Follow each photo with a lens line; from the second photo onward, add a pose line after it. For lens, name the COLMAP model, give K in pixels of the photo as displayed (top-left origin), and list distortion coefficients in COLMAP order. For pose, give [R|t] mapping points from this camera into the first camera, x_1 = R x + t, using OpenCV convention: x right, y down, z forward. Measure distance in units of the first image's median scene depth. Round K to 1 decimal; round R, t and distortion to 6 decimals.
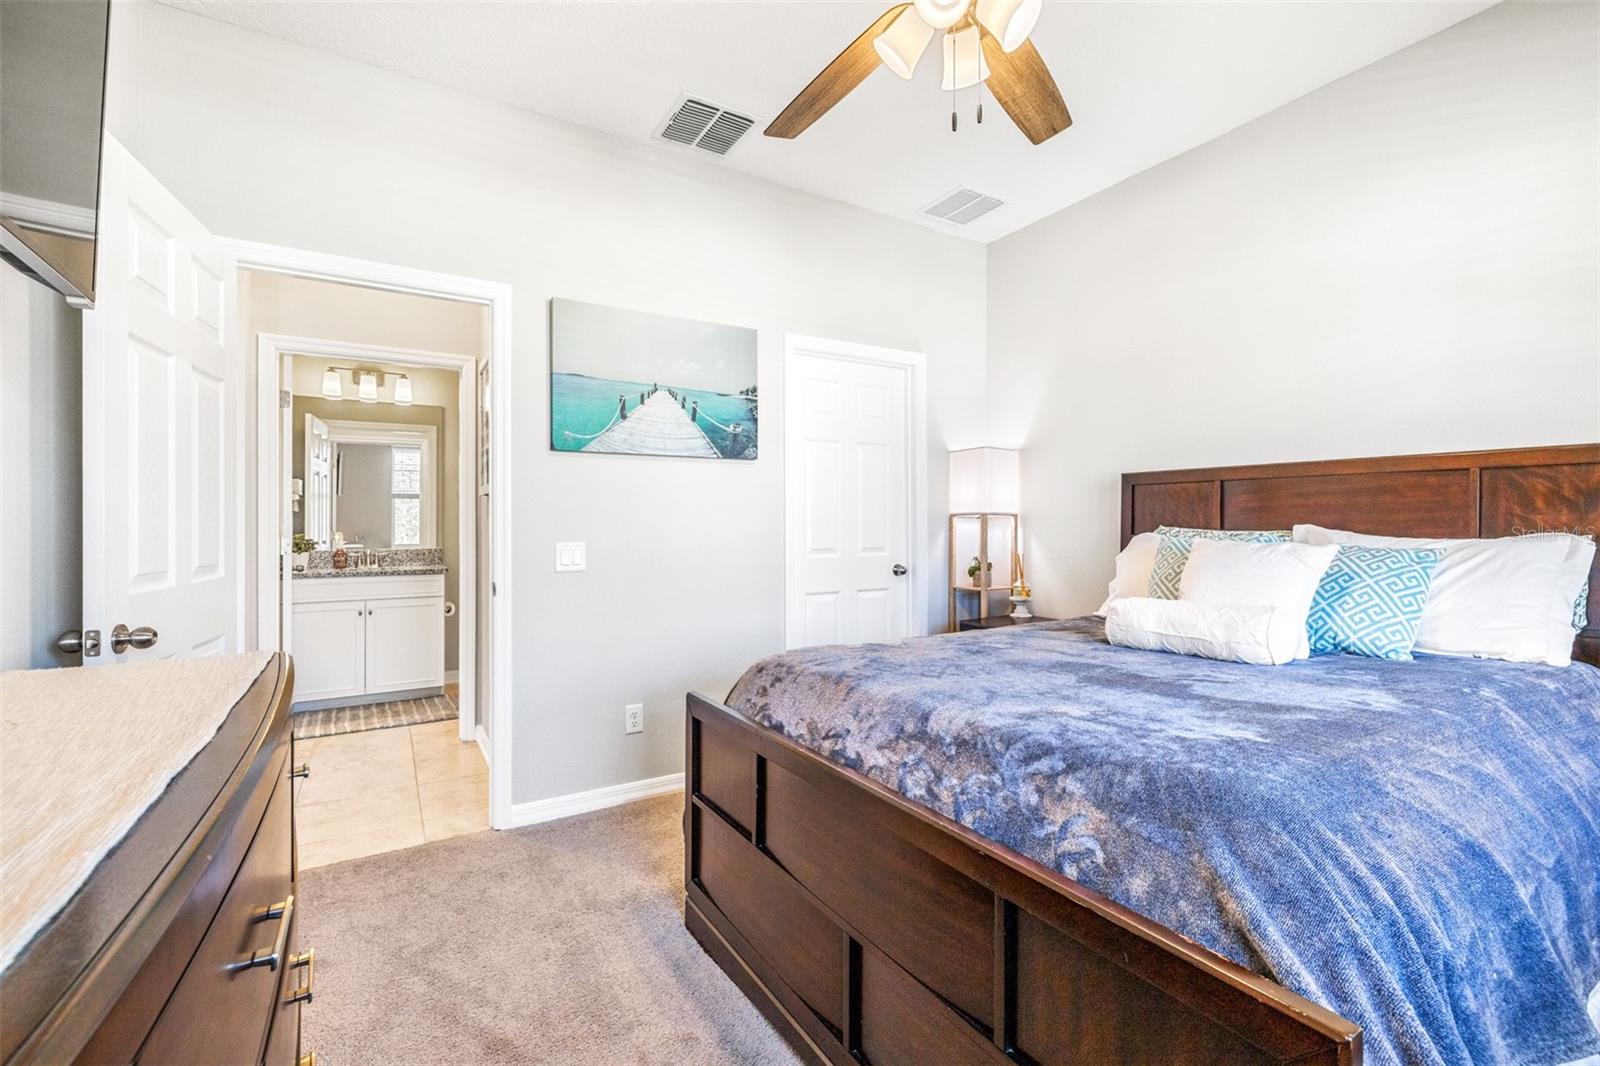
lens RADIAL K [[662.5, 0, 800.0], [0, 662.5, 533.0], [0, 0, 1]] dist [-0.011803, 0.000490]
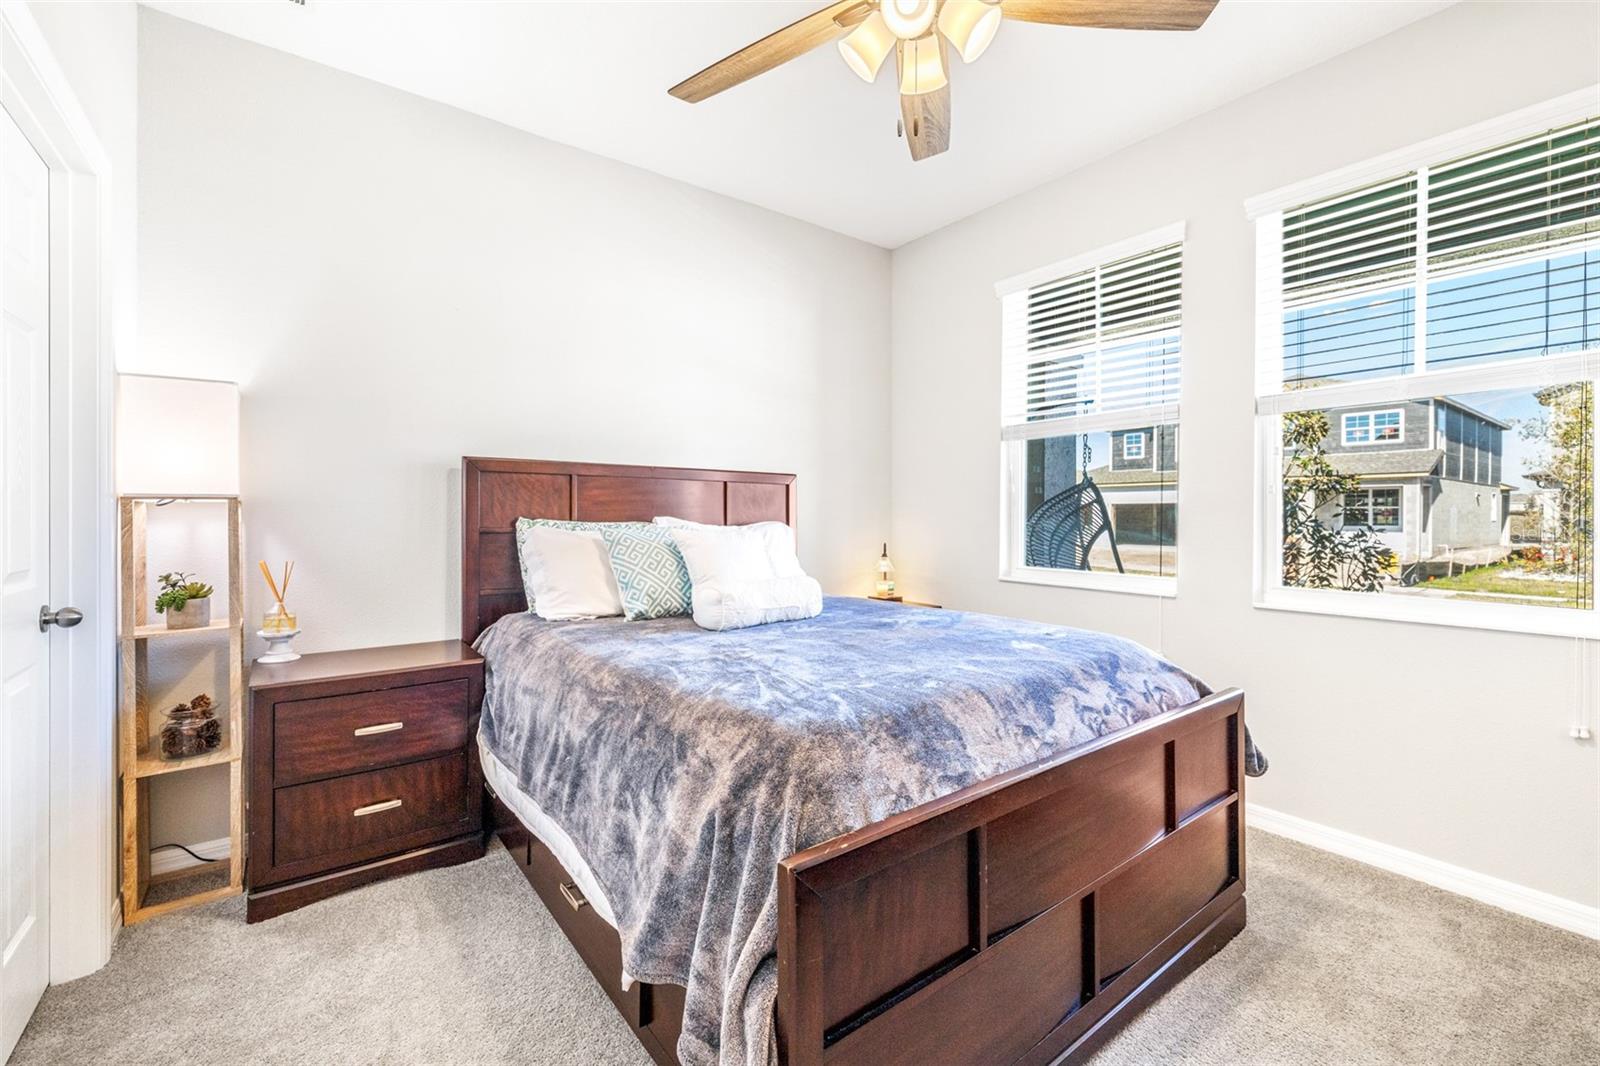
lens RADIAL K [[676.9, 0, 802.4], [0, 676.9, 517.9], [0, 0, 1]] dist [0.002426, -0.000200]
pose [[-0.106002, -0.010871, 0.994307, -0.485742], [0.006328, 0.999913, 0.011607, -0.020436], [-0.994346, 0.007523, -0.105924, 0.746631]]
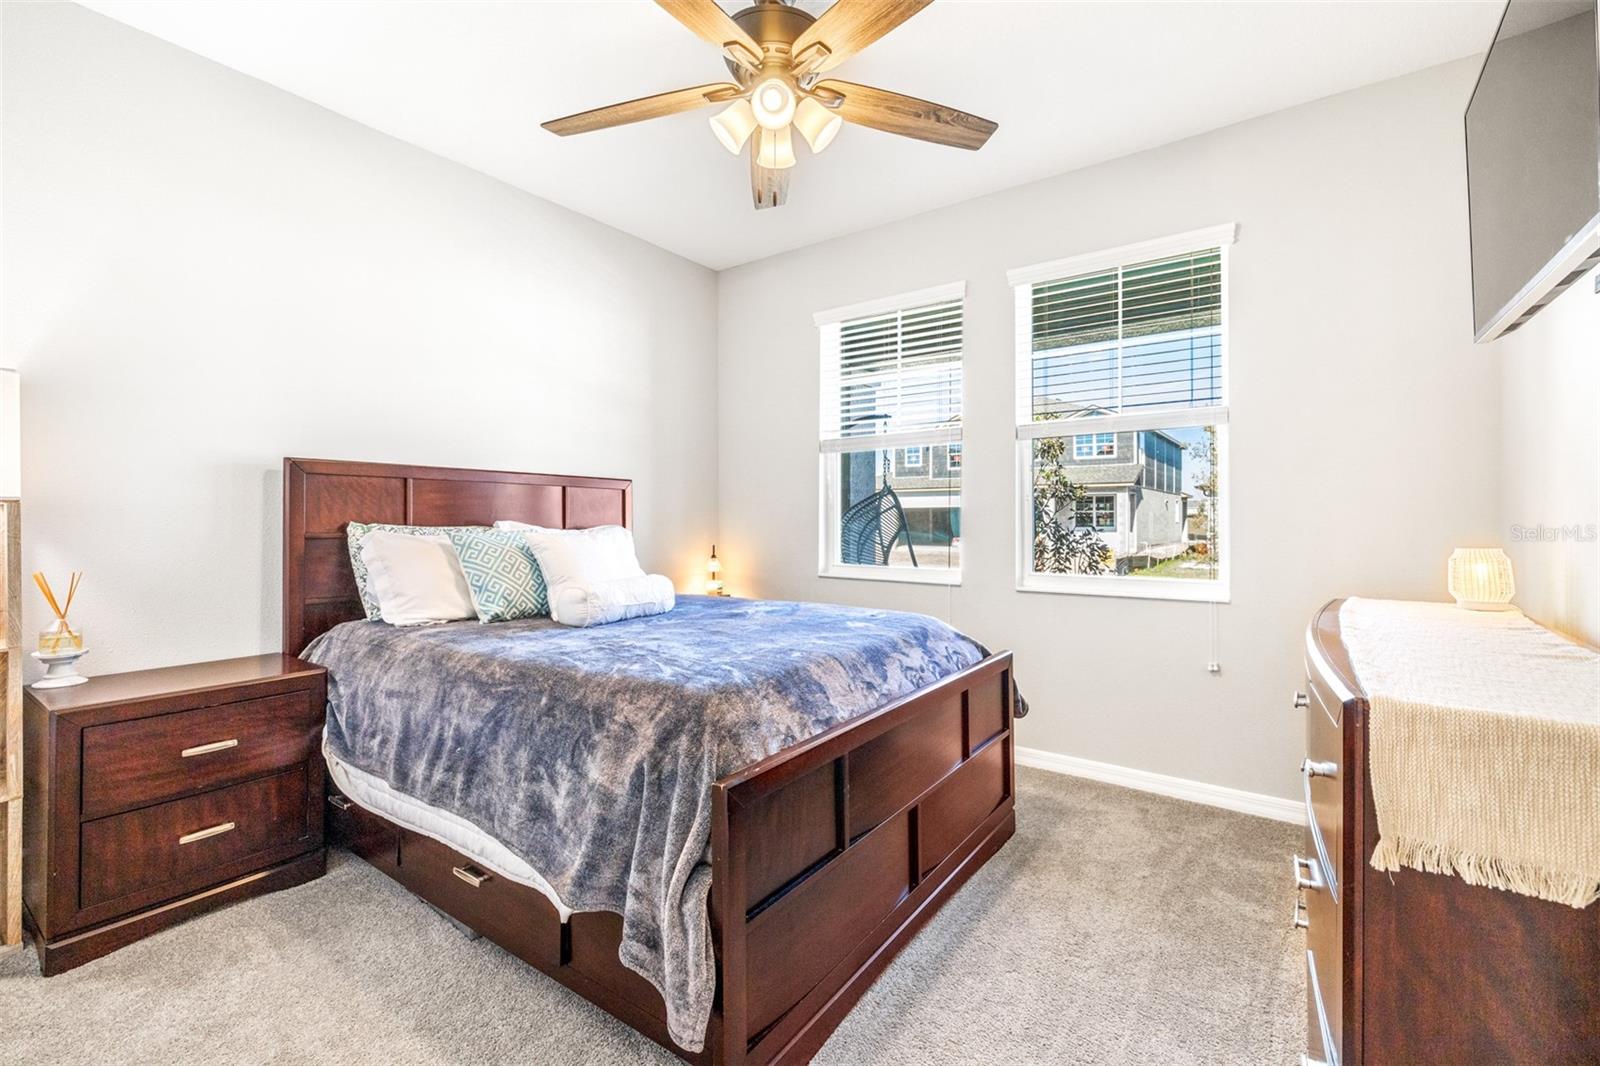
lens RADIAL K [[686.1, 0, 798.1], [0, 686.1, 509.3], [0, 0, 1]] dist [0.000475, -0.000217]
pose [[-0.385448, 0.006991, 0.922703, -0.591080], [0.006580, 0.999967, -0.004828, -0.021376], [-0.922706, 0.004210, -0.385482, 0.849543]]
